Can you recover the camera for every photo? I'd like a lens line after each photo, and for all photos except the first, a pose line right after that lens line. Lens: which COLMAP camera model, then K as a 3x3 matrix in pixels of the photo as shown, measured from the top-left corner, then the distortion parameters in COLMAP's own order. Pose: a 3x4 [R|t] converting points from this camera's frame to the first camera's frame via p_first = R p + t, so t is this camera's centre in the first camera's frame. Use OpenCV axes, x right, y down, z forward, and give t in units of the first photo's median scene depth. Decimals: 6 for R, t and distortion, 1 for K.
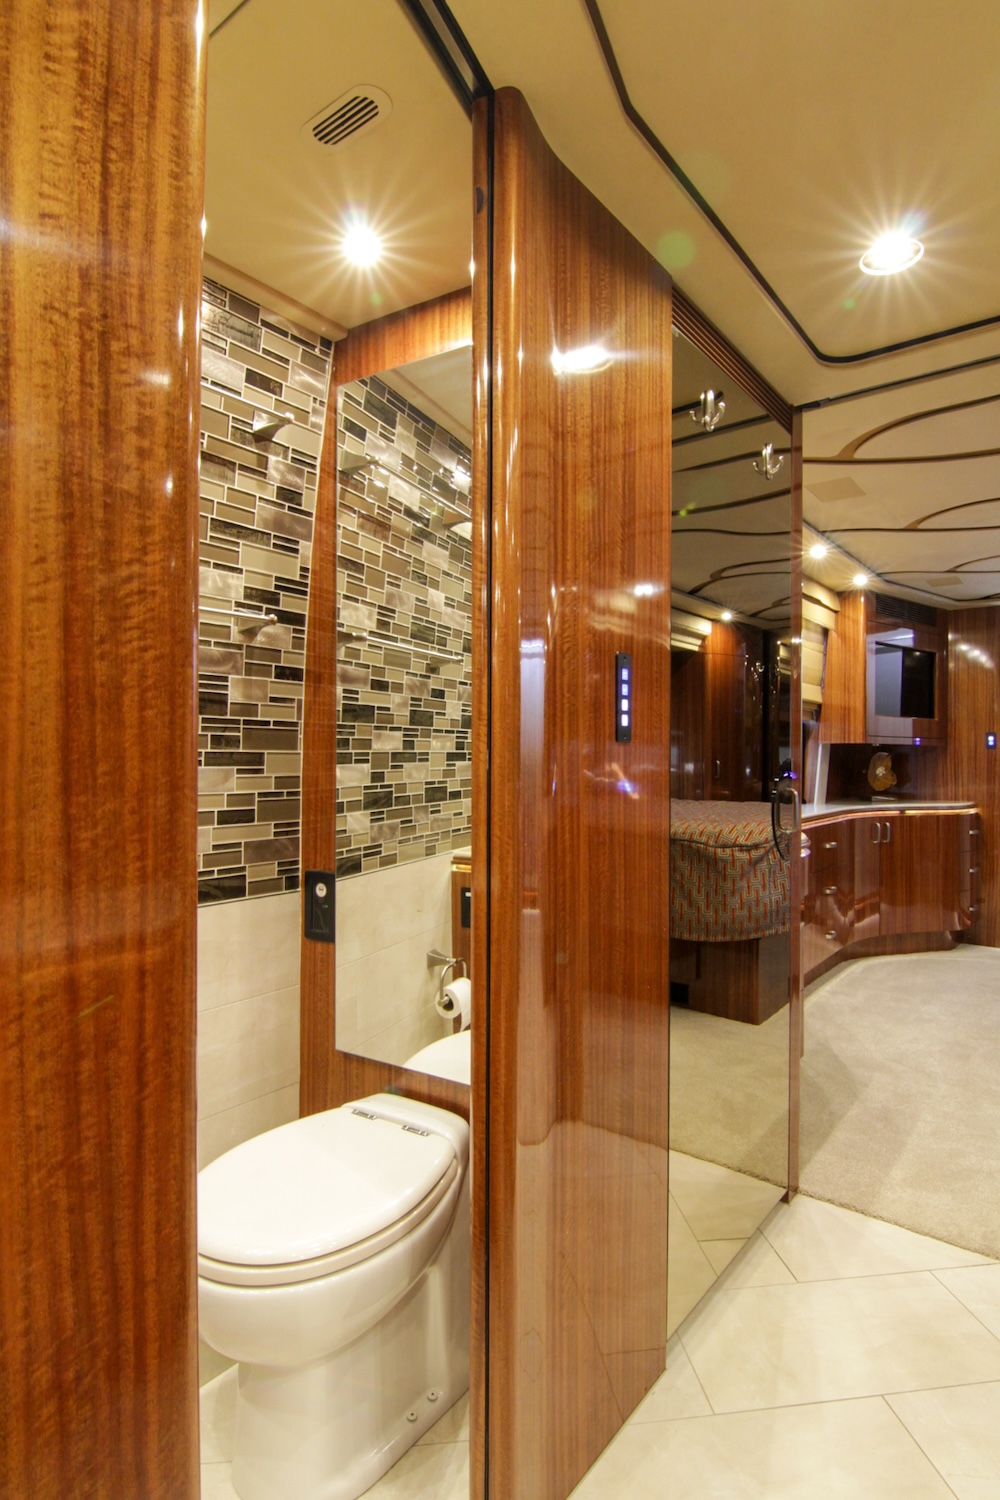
lens RADIAL K [[762.4, 0, 509.8], [0, 762.4, 755.2], [0, 0, 1]] dist [-0.005536, -0.012324]
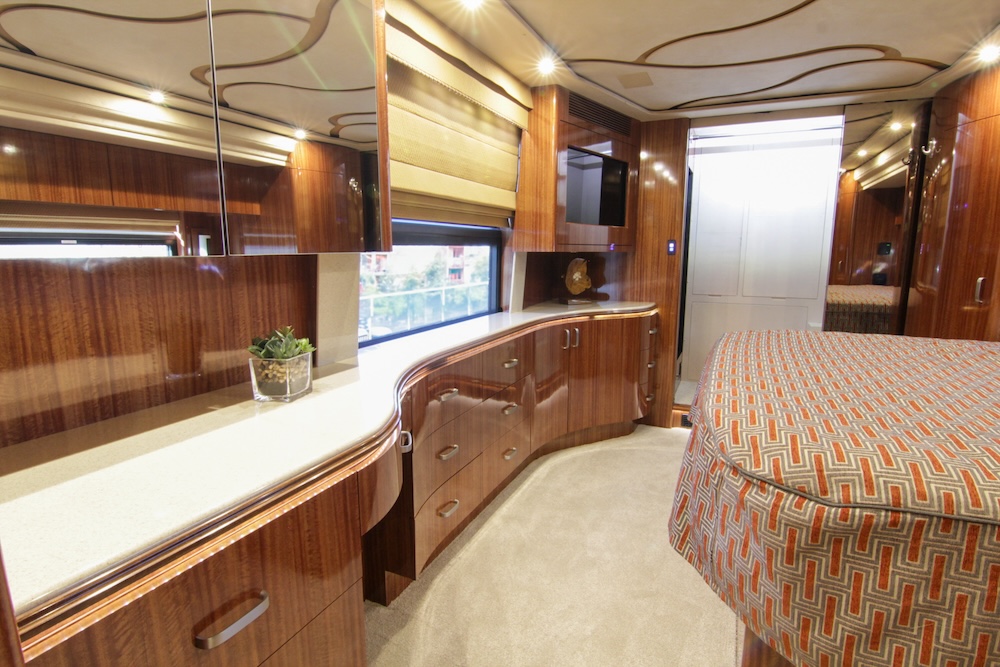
lens RADIAL K [[508.3, 0, 501.2], [0, 508.3, 331.4], [0, 0, 1]] dist [-0.005536, -0.012324]
pose [[0.971231, -0.039476, 0.234845, 0.231326], [0.000861, 0.986741, 0.162303, -0.020080], [-0.238138, -0.157432, 0.958387, 0.356733]]
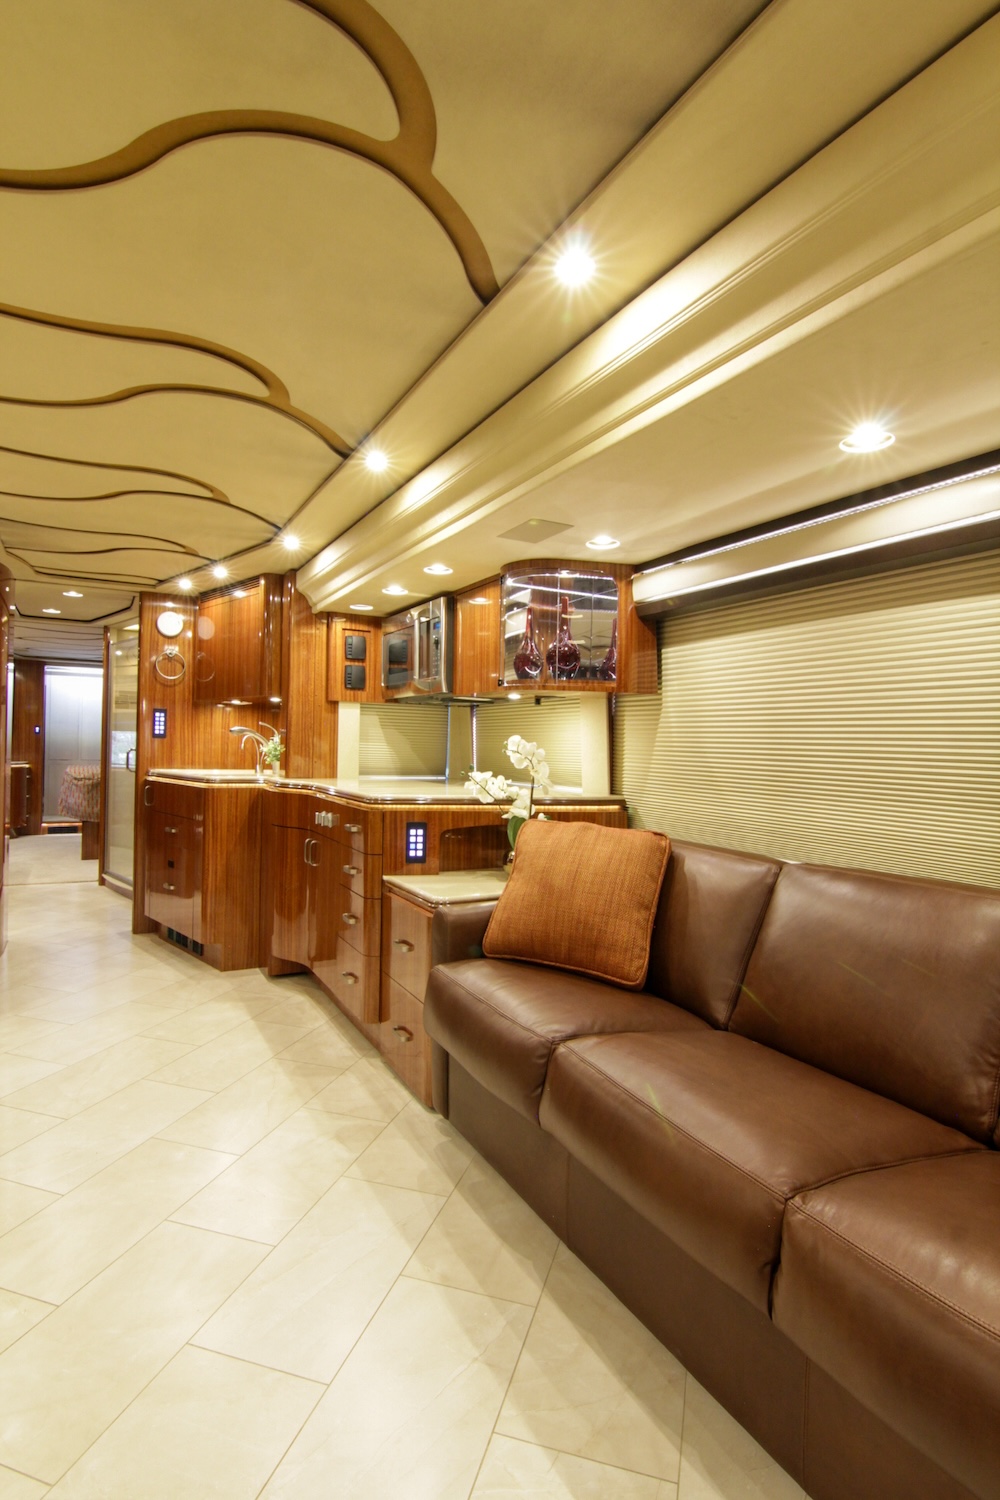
lens RADIAL K [[762.4, 0, 502.2], [0, 762.4, 751.2], [0, 0, 1]] dist [-0.005536, -0.012324]
pose [[0.389238, 0.004170, 0.921128, -0.709746], [-0.023712, 0.999704, 0.005495, -0.003864], [-0.920832, -0.023981, 0.389221, -0.870722]]
